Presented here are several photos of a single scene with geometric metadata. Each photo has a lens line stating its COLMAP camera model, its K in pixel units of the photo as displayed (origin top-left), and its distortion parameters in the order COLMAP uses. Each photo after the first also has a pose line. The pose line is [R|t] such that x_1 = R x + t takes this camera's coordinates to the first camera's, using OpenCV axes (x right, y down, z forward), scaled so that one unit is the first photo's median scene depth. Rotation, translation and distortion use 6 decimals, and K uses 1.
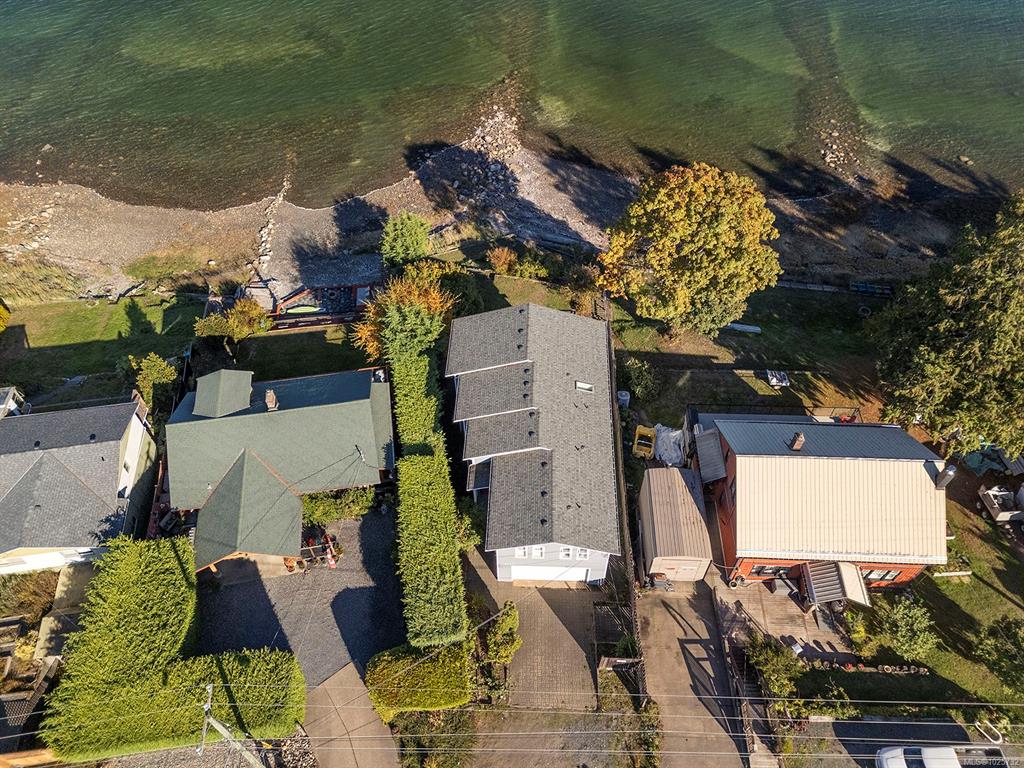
lens RADIAL K [[751.9, 0, 513.6], [0, 751.9, 383.8], [0, 0, 1]] dist [0.073275, -0.069114]
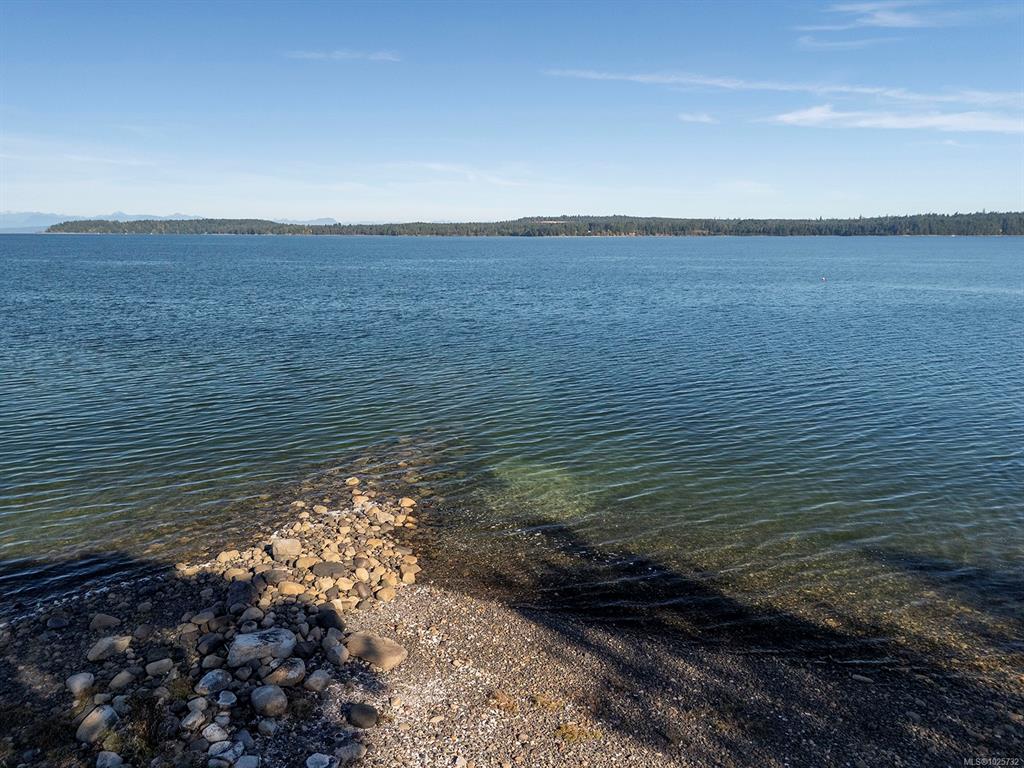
lens RADIAL K [[751.9, 0, 513.6], [0, 751.9, 383.8], [0, 0, 1]] dist [0.073275, -0.069114]
pose [[0.998512, -0.003764, 0.054395, 0.048231], [0.038182, 0.760456, -0.648266, -0.358170], [-0.038925, 0.649379, 0.759468, 1.382254]]
